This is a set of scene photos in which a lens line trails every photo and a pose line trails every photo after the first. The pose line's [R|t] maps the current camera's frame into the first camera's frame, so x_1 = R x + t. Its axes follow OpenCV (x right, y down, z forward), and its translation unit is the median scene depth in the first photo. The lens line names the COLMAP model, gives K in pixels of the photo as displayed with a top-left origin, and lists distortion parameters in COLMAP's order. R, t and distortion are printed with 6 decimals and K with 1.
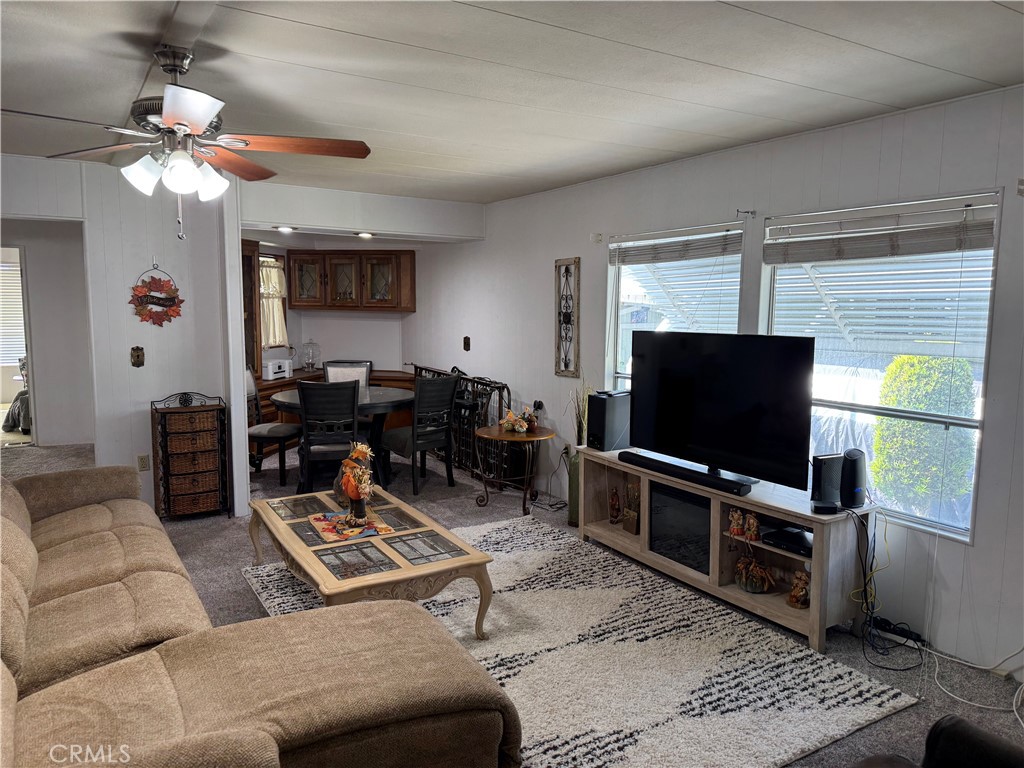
lens RADIAL K [[714.6, 0, 511.6], [0, 714.6, 394.6], [0, 0, 1]] dist [0.064921, -0.001359]
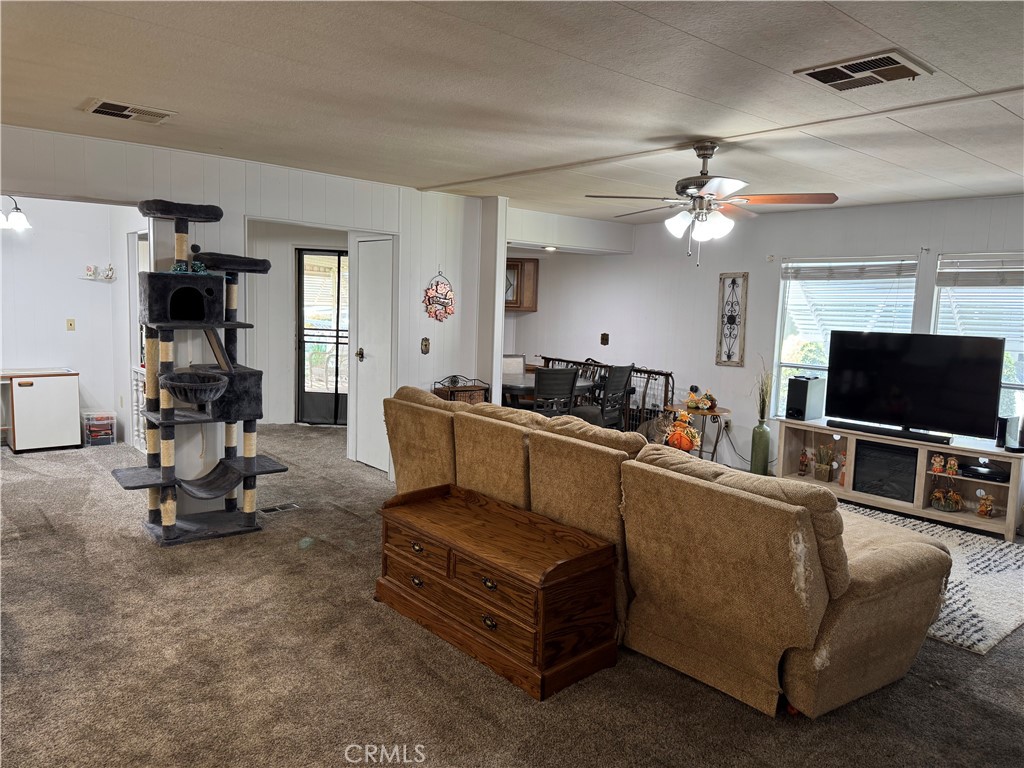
lens RADIAL K [[718.9, 0, 516.5], [0, 718.9, 383.7], [0, 0, 1]] dist [0.013326, -0.002083]
pose [[0.989319, 0.005641, 0.145656, -0.541988], [-0.003624, 0.999894, -0.014109, 0.029181], [-0.145720, 0.013431, 0.989235, -0.229562]]
